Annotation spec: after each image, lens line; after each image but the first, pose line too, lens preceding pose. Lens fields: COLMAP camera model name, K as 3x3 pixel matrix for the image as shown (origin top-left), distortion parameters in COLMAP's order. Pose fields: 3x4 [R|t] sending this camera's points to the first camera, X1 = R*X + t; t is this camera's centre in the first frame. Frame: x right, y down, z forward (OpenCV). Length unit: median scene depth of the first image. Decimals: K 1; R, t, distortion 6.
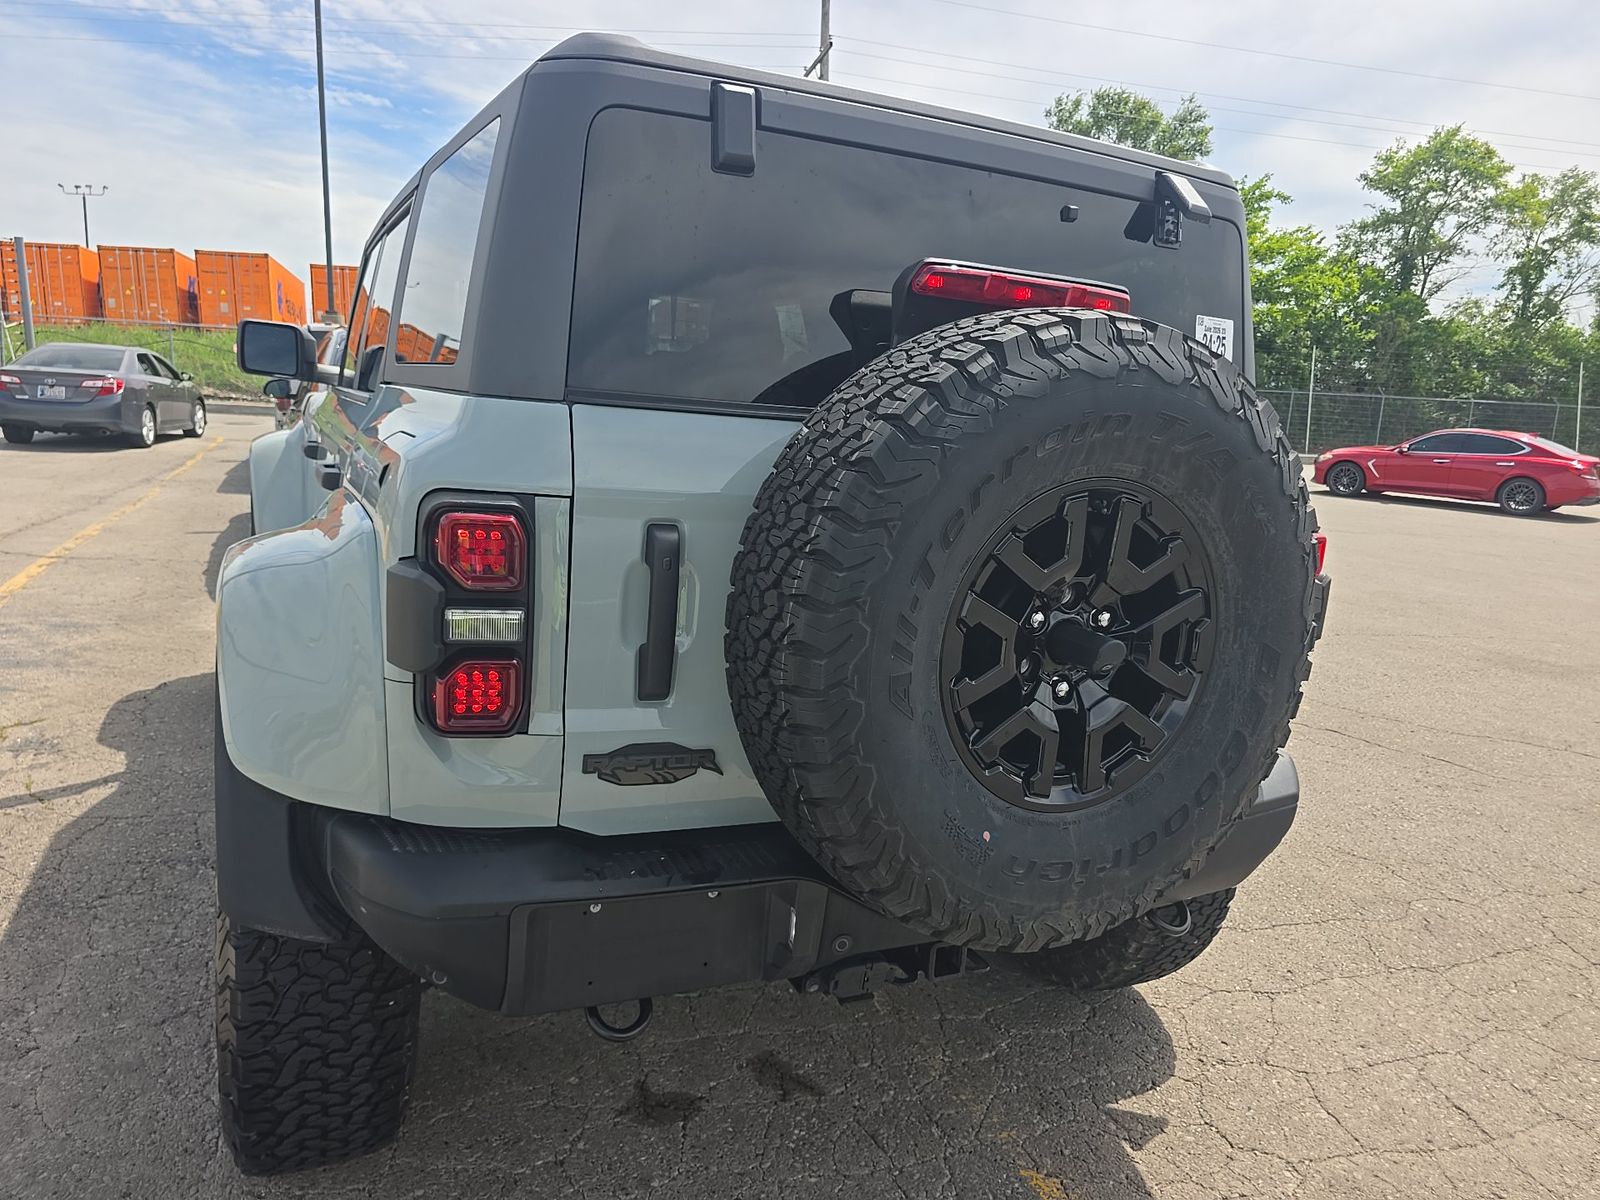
lens RADIAL K [[1084.0, 0, 800.4], [0, 1084.0, 607.4], [0, 0, 1]] dist [0.043460, -0.041413]
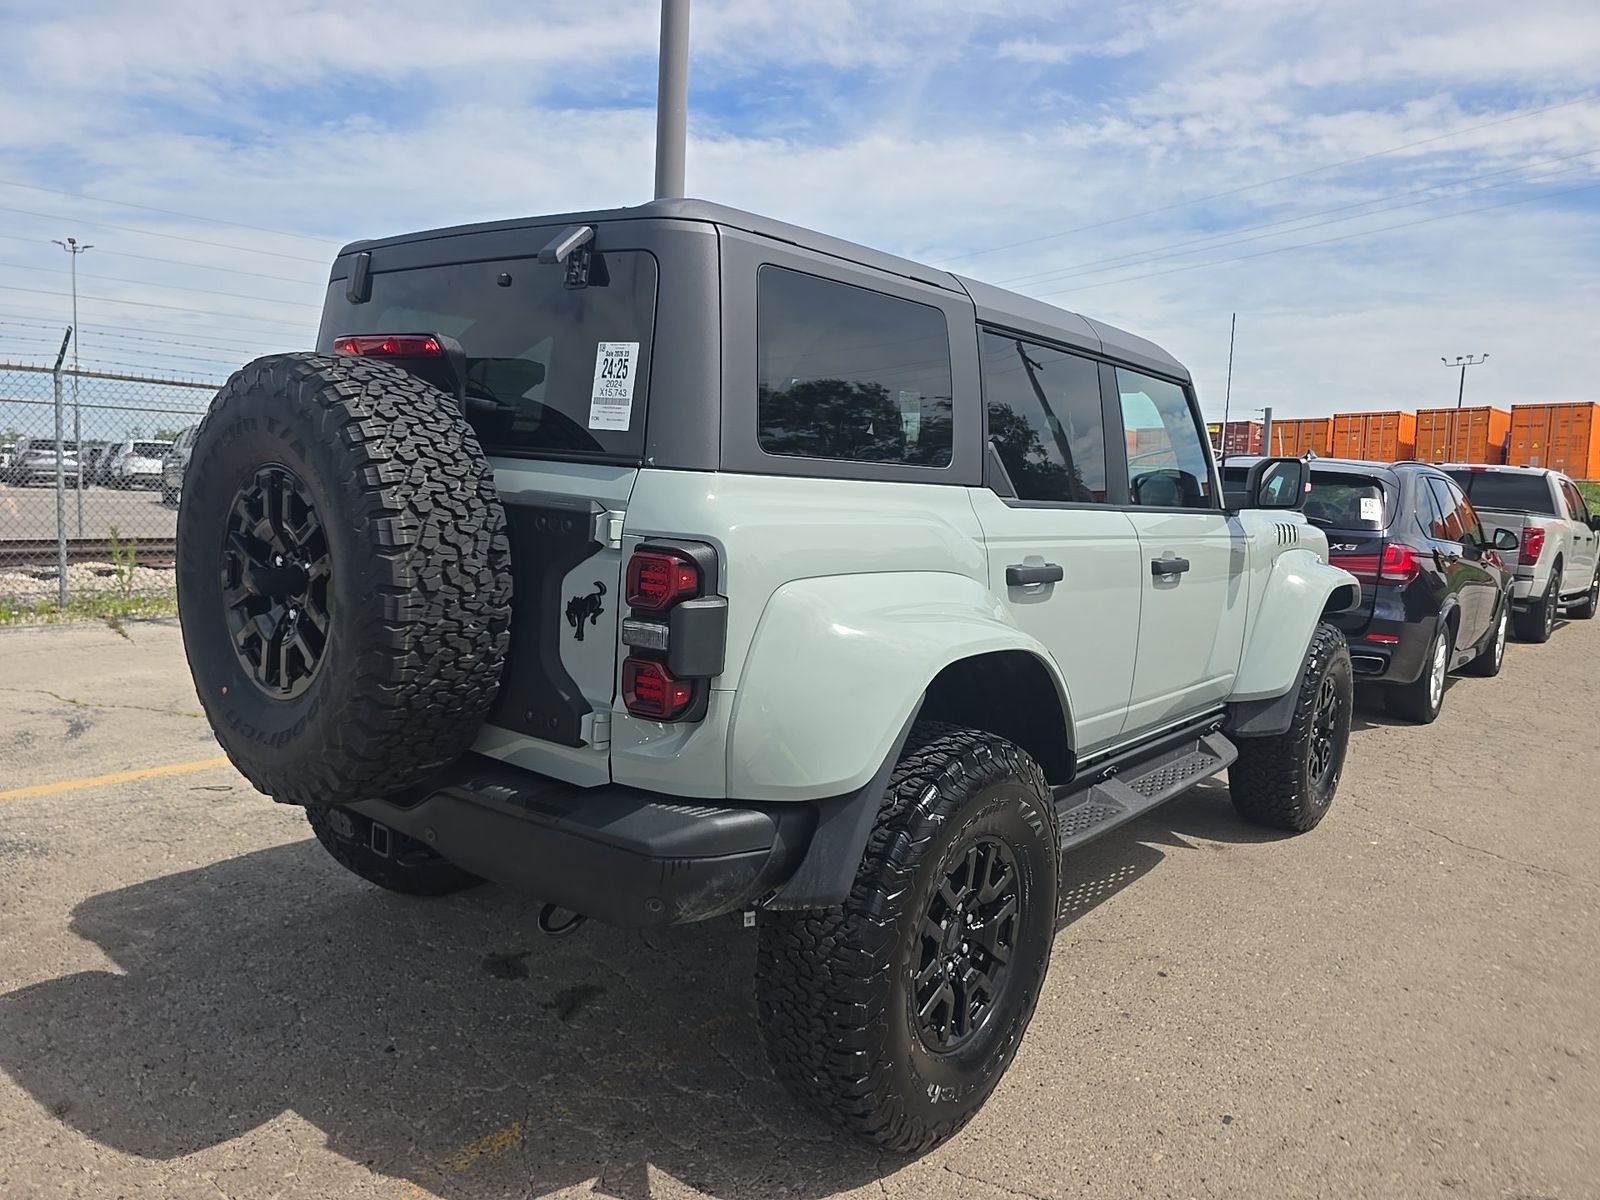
lens RADIAL K [[1084.0, 0, 792.7], [0, 1084.0, 603.5], [0, 0, 1]] dist [0.043460, -0.041413]
pose [[0.435757, 0.072125, -0.897170, 1.591068], [-0.202729, 0.979035, -0.019759, -0.036671], [0.876936, 0.190493, 0.441243, 0.827016]]
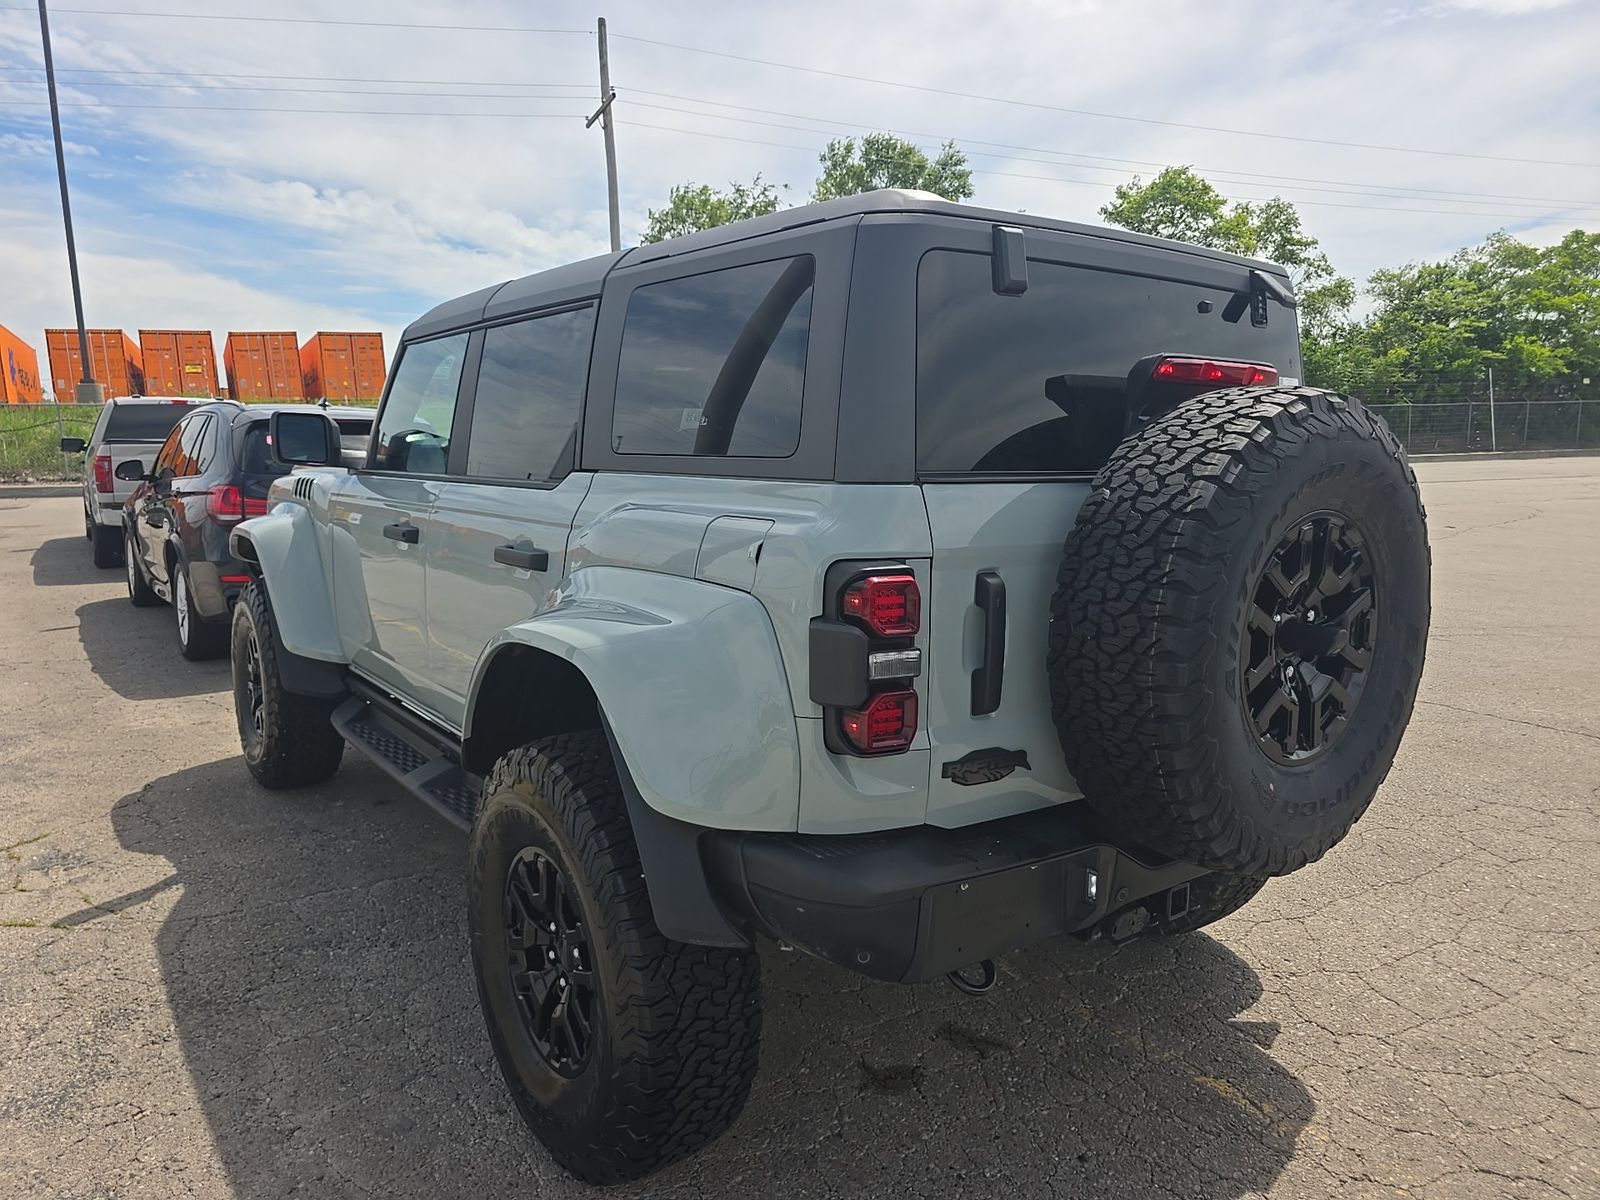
lens RADIAL K [[1084.0, 0, 799.6], [0, 1084.0, 607.2], [0, 0, 1]] dist [0.043460, -0.041413]
pose [[0.978283, -0.090508, 0.186467, -0.513419], [0.096306, 0.995103, -0.022251, -0.026757], [-0.183540, 0.039726, 0.982209, -0.169850]]
